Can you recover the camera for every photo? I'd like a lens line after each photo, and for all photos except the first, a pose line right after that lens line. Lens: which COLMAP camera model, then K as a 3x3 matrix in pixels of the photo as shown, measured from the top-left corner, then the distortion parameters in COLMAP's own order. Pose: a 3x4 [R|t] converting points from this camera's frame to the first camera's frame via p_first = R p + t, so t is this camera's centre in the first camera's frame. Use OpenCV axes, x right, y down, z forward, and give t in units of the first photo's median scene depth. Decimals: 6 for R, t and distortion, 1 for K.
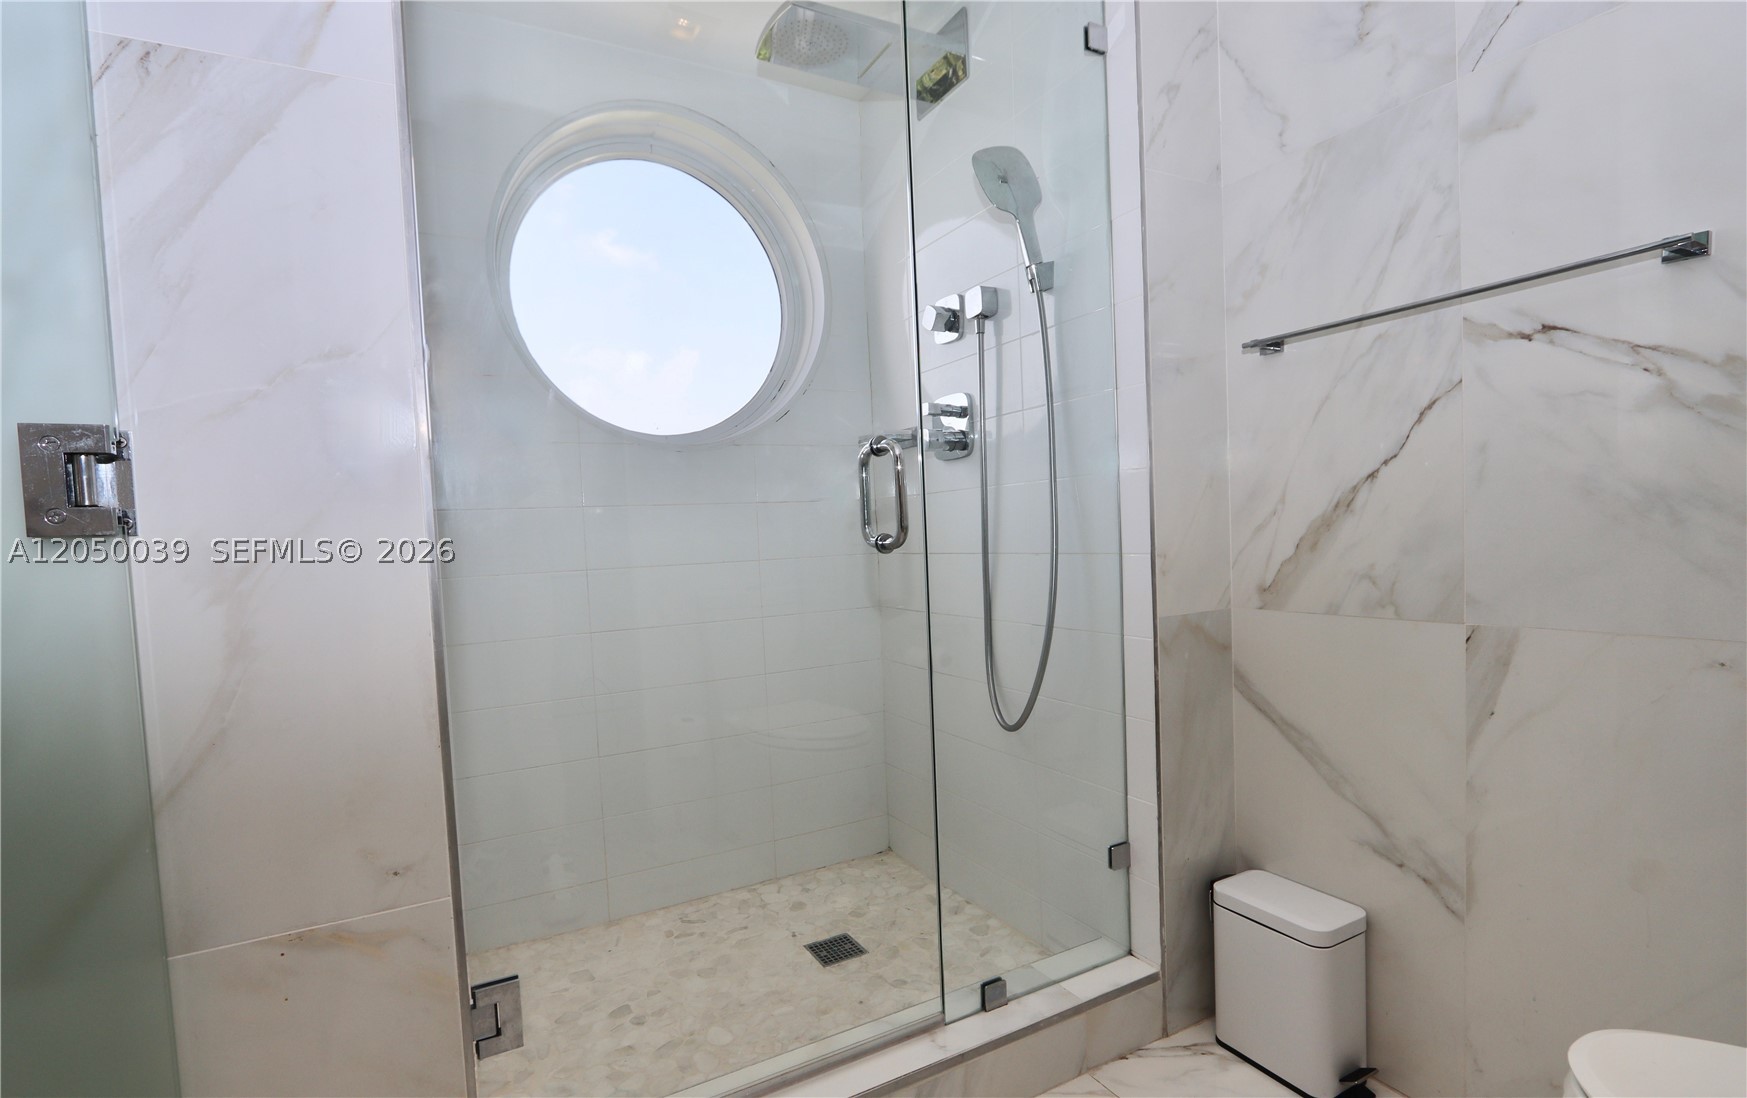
lens RADIAL K [[833.5, 0, 836.2], [0, 833.5, 569.1], [0, 0, 1]] dist [-0.005317, -0.002226]
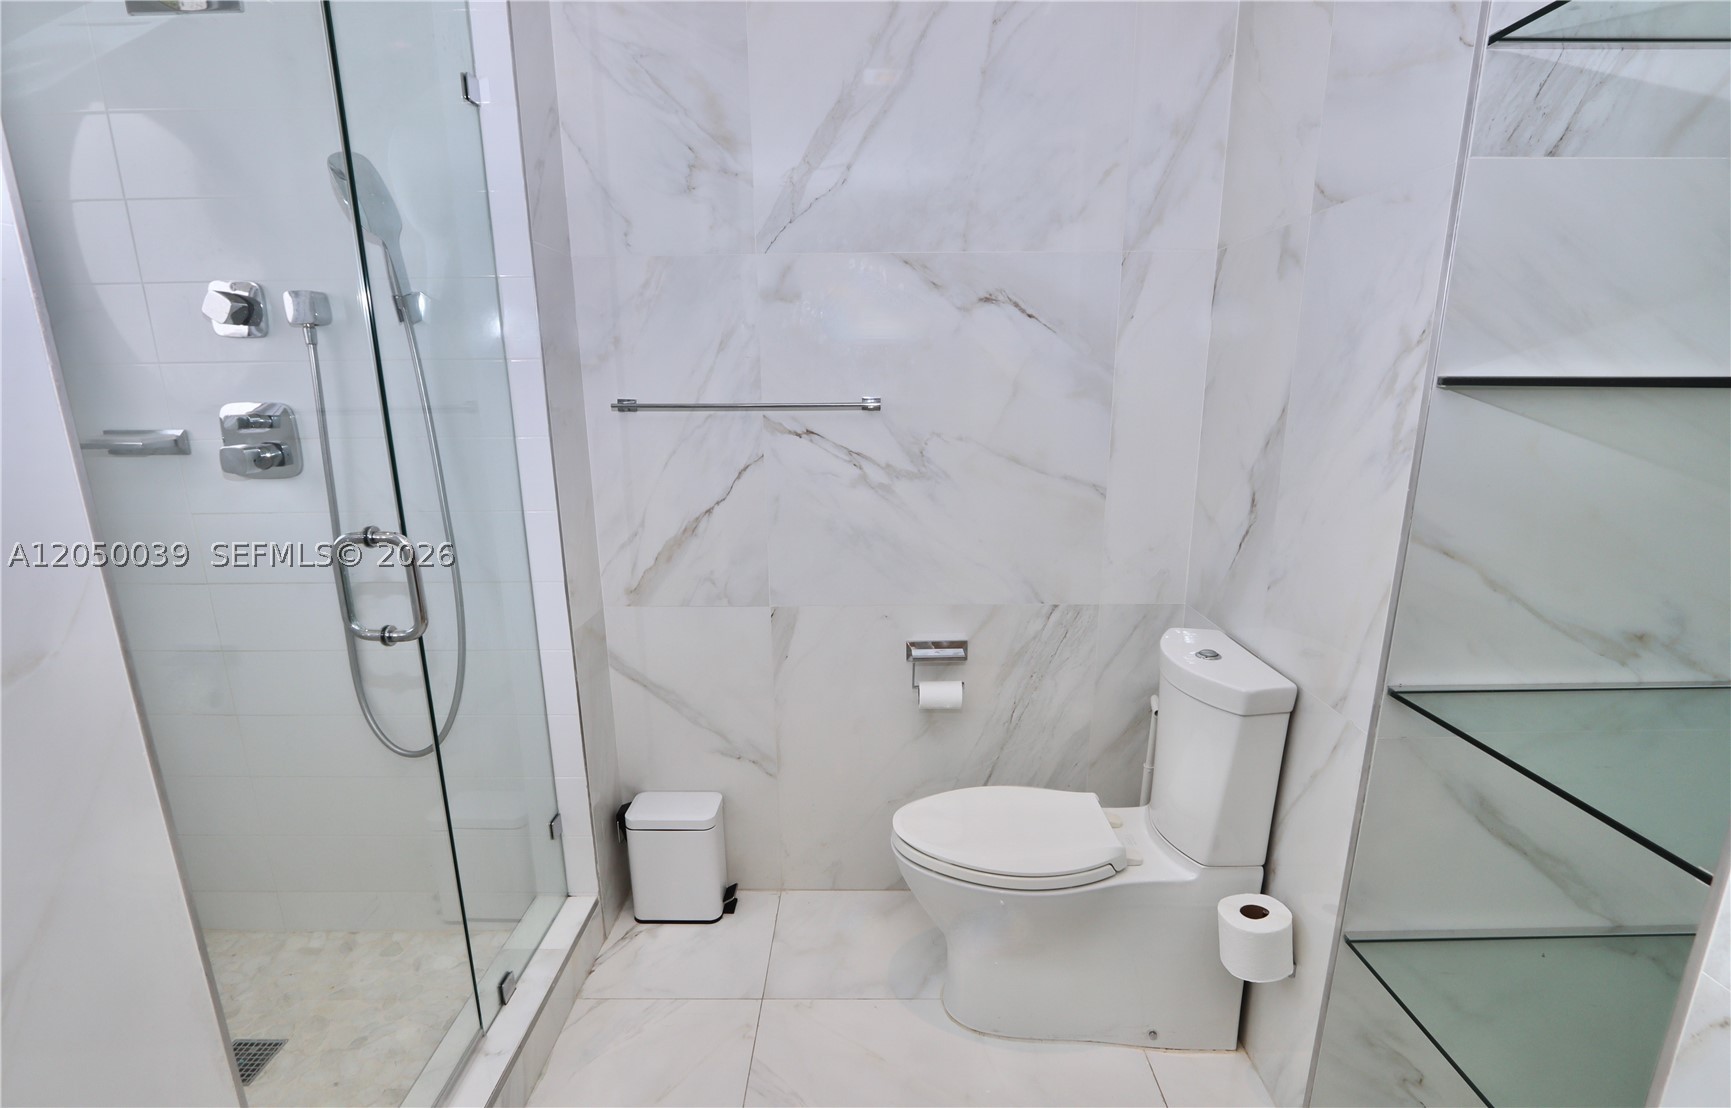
lens RADIAL K [[821.4, 0, 884.3], [0, 821.4, 596.2], [0, 0, 1]] dist [-0.015438, -0.000167]
pose [[0.458751, -0.189413, 0.868142, -0.477361], [0.028913, 0.979680, 0.198470, -0.240154], [-0.888094, -0.065947, 0.454906, 0.071186]]
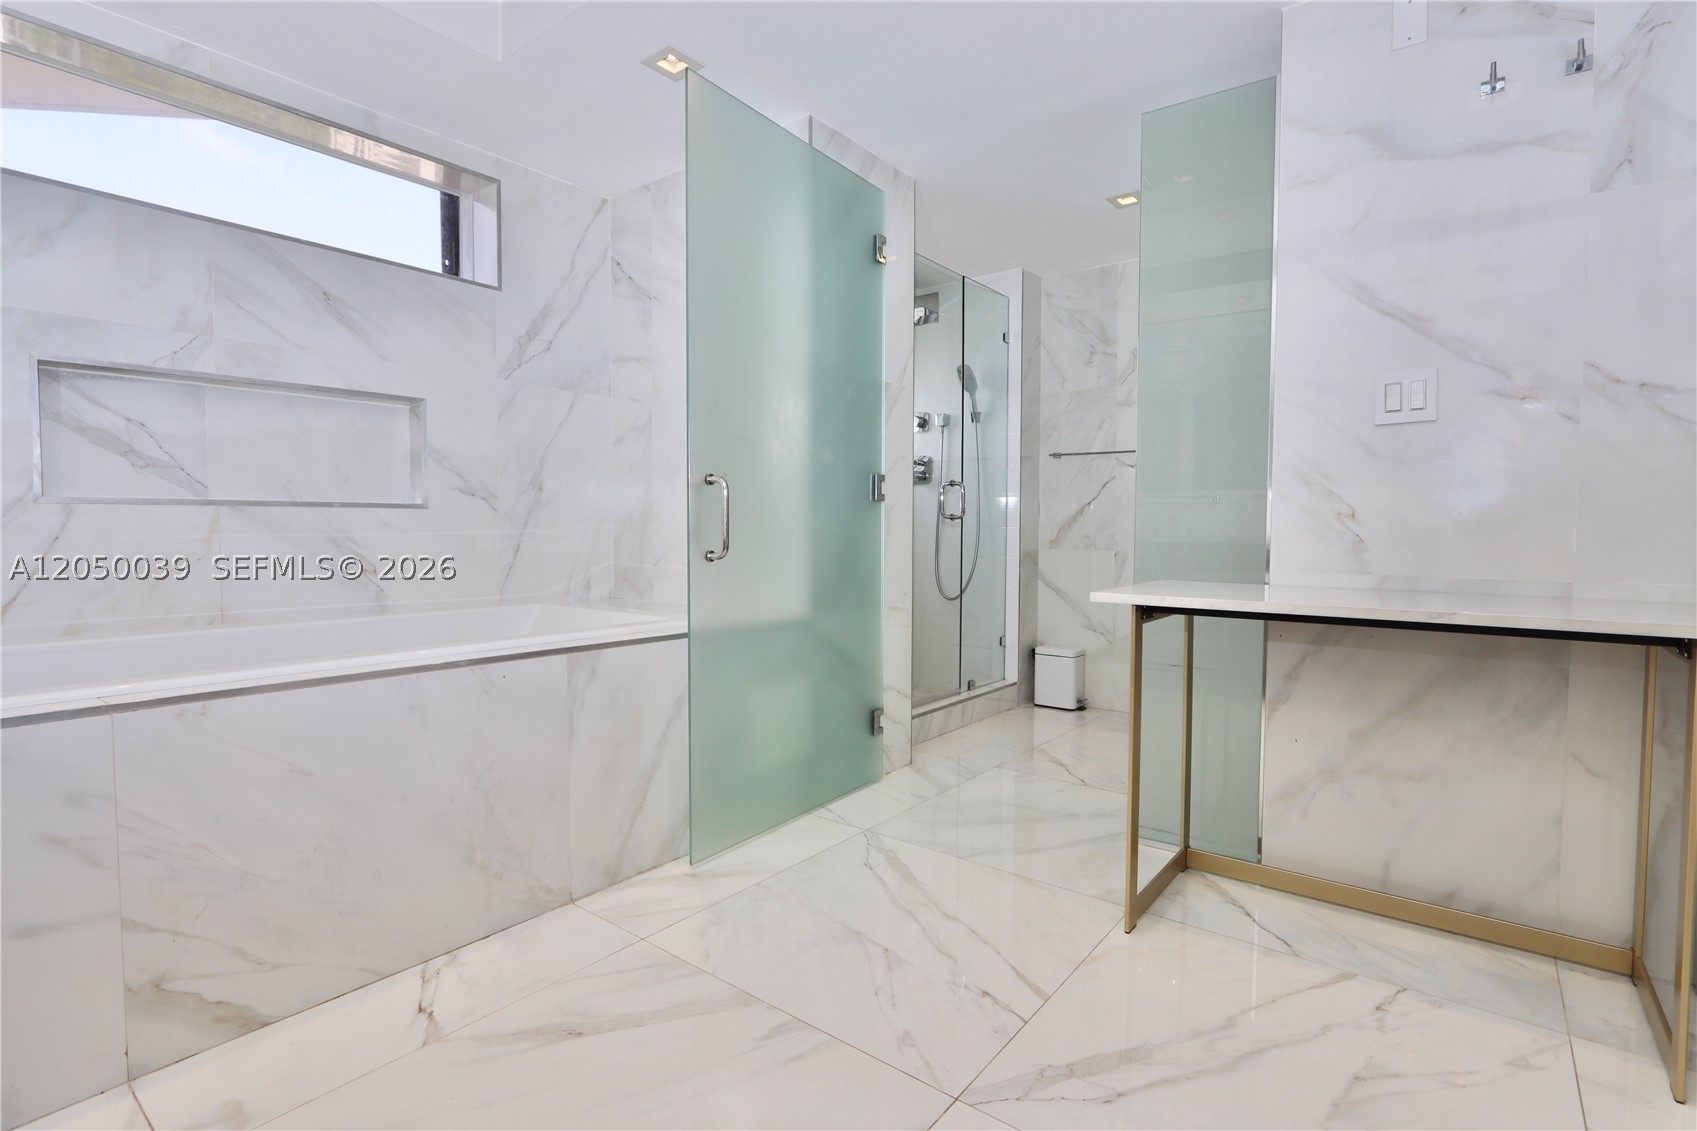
lens RADIAL K [[807.4, 0, 870.1], [0, 807.4, 555.9], [0, 0, 1]] dist [0.001828, 0.000337]
pose [[0.902779, 0.031939, 0.428916, -1.341150], [-0.022669, 0.999386, -0.026706, 0.178113], [-0.429506, 0.014387, 0.902949, -1.324940]]
